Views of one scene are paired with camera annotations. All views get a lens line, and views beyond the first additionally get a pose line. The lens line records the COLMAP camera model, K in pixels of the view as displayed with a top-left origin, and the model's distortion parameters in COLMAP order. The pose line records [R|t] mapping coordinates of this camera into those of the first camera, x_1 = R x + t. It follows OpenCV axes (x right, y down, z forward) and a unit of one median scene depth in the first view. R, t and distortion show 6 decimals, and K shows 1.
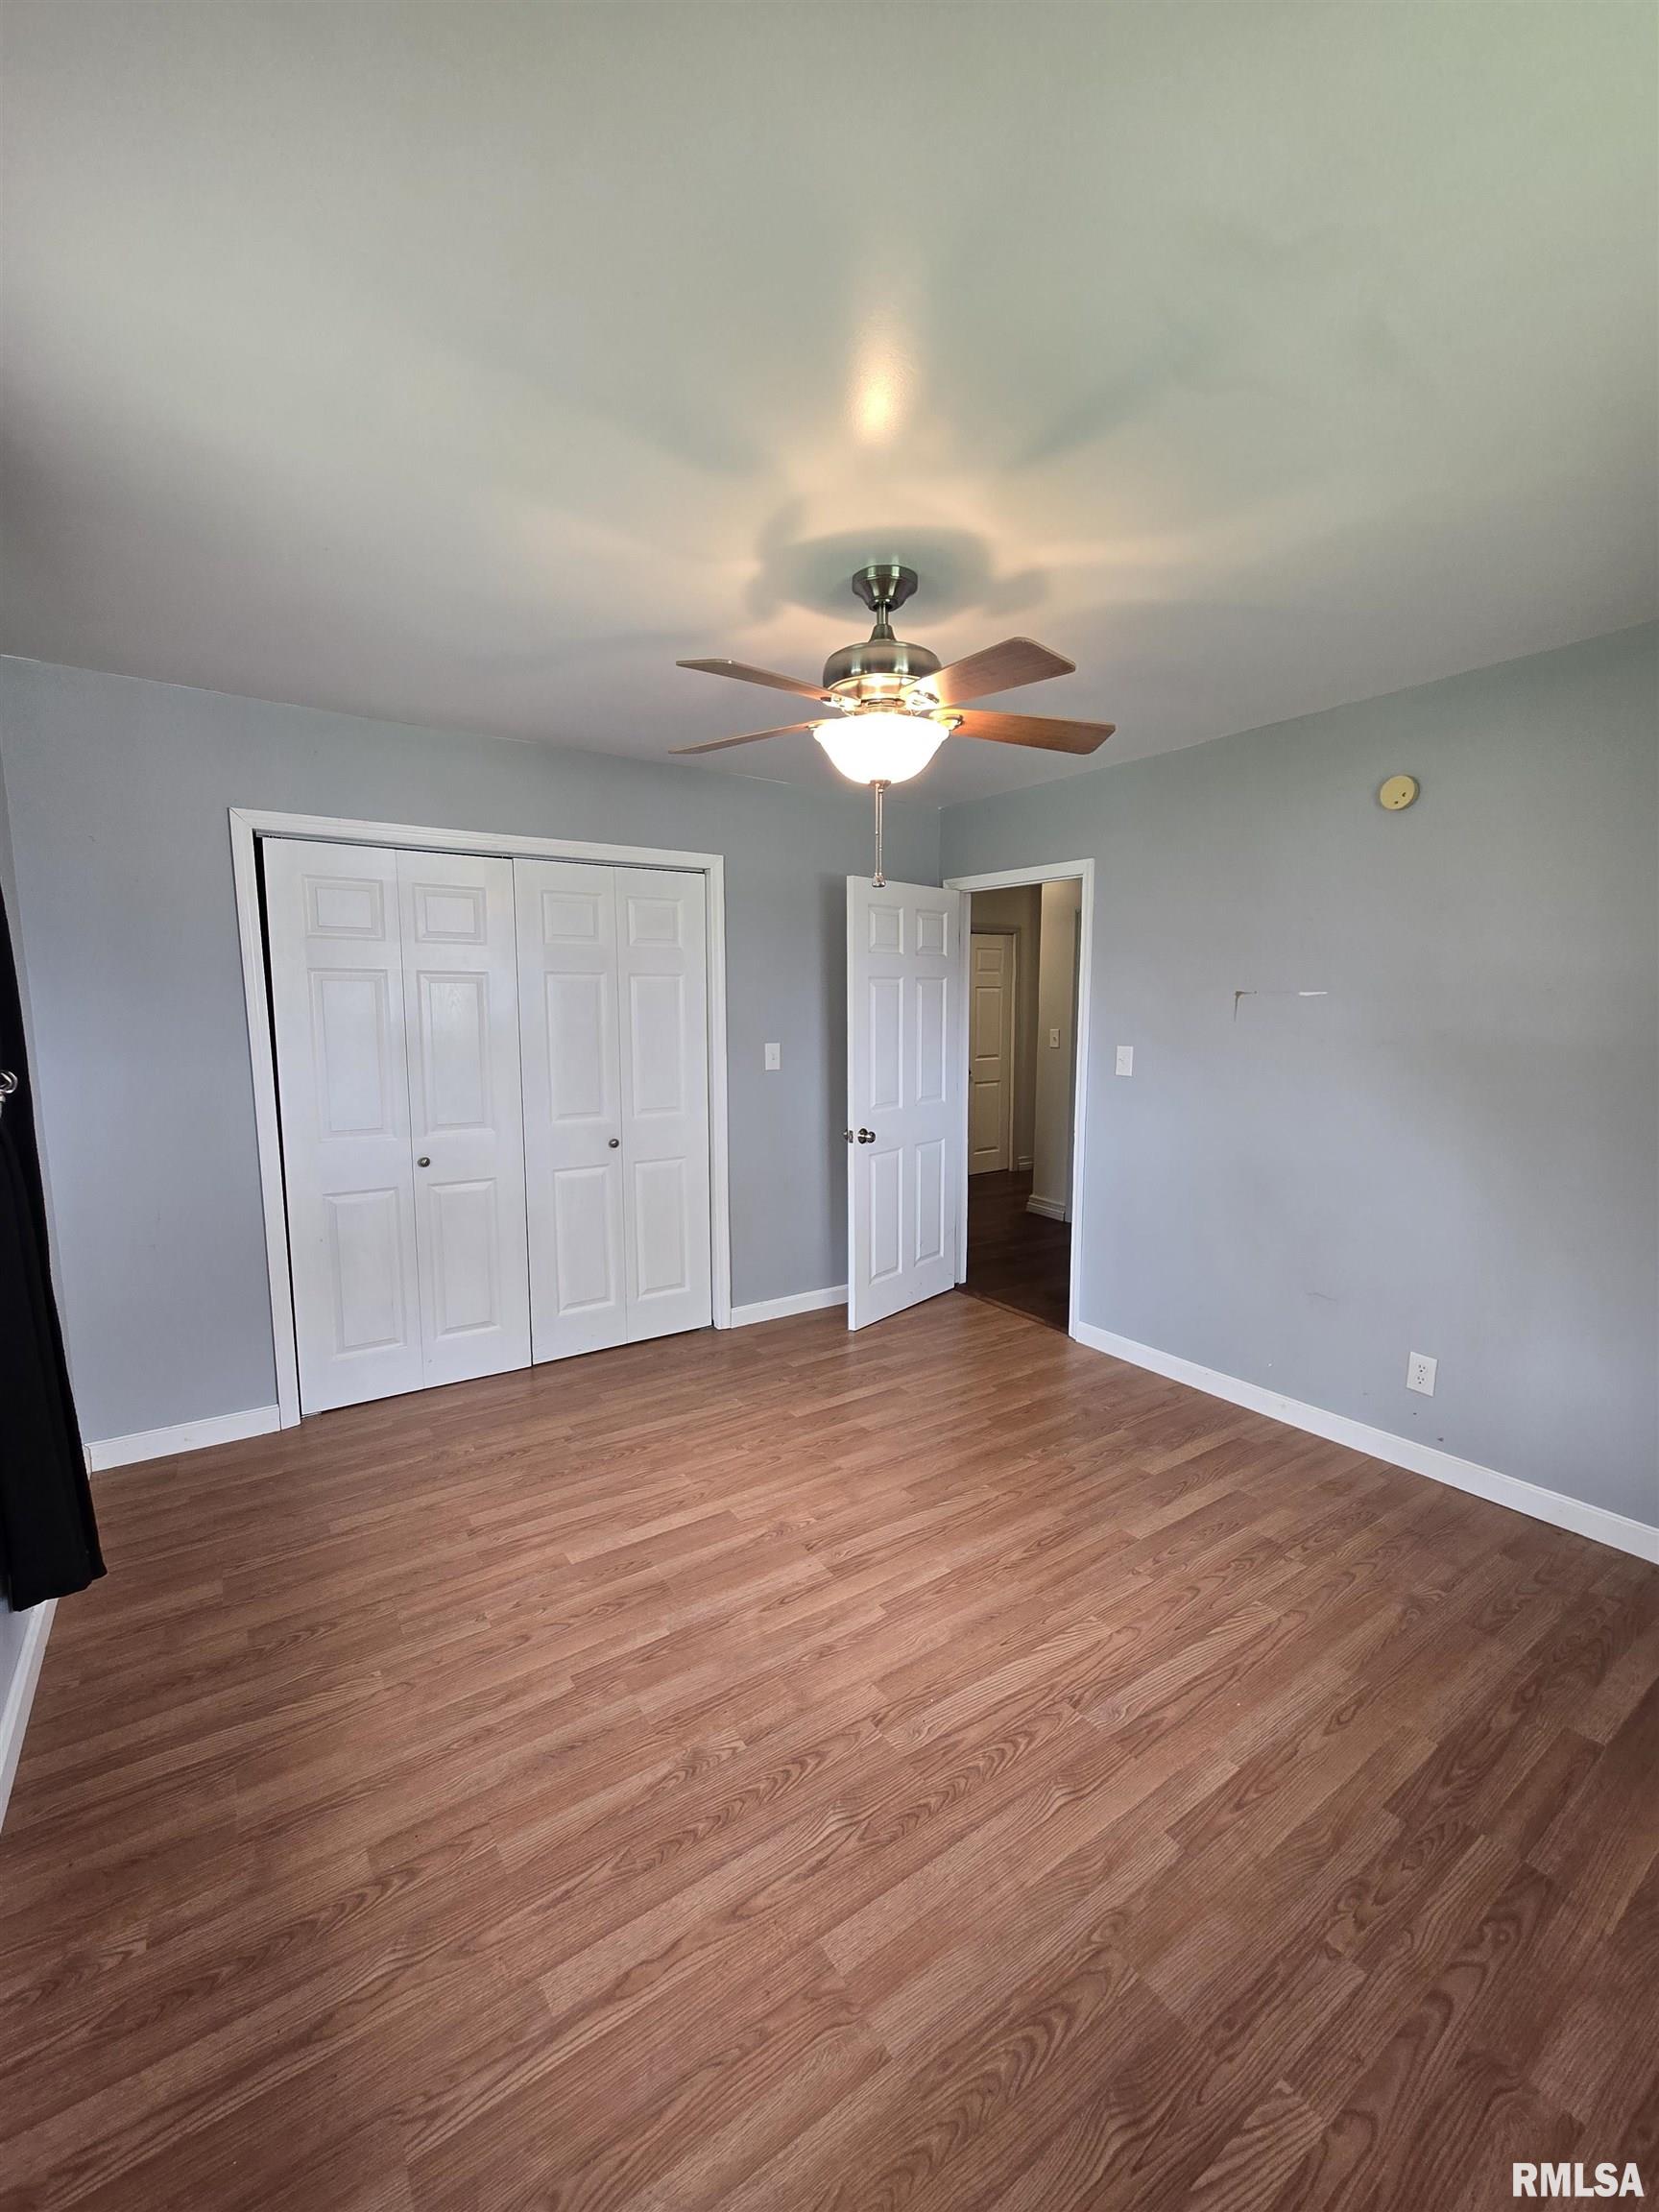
lens RADIAL K [[903.3, 0, 833.0], [0, 903.3, 1102.5], [0, 0, 1]] dist [0.000287, 0.000417]
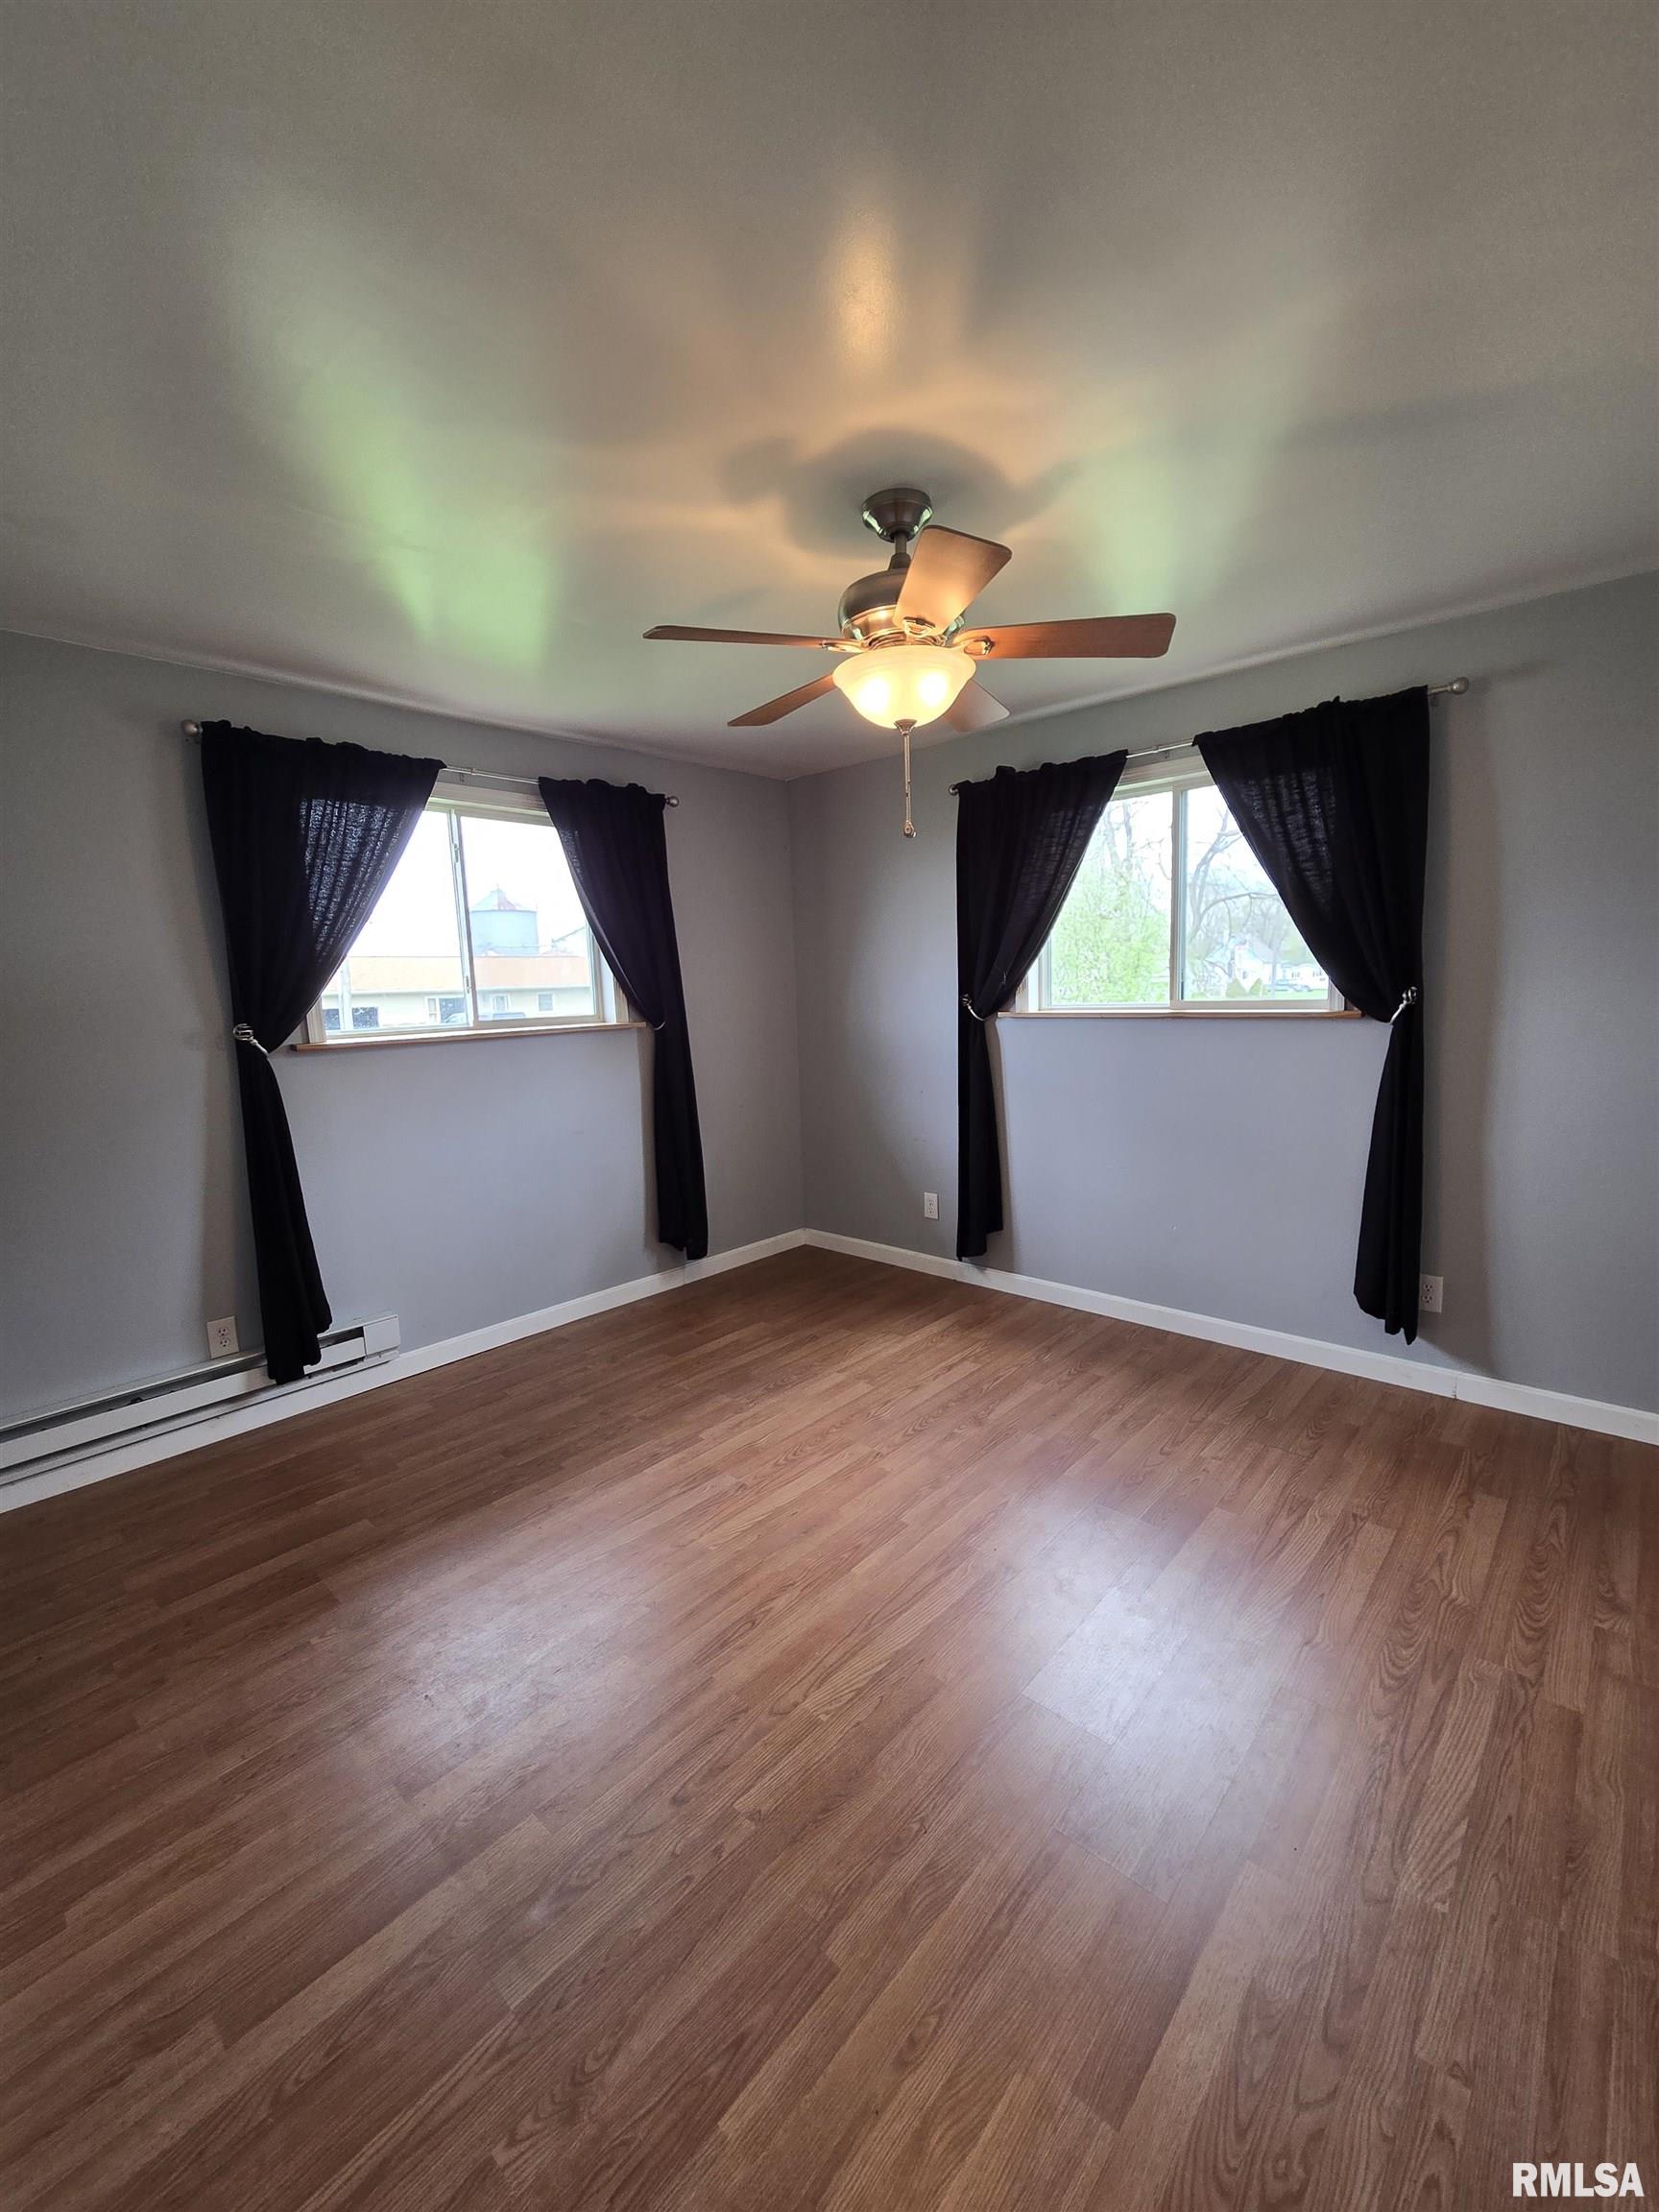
lens RADIAL K [[903.3, 0, 829.7], [0, 903.3, 1121.9], [0, 0, 1]] dist [0.000287, 0.000417]
pose [[-0.973249, 0.069531, -0.218981, 0.396661], [0.008919, 0.963823, 0.266394, -0.219117], [0.229582, 0.257315, -0.938659, 2.147311]]
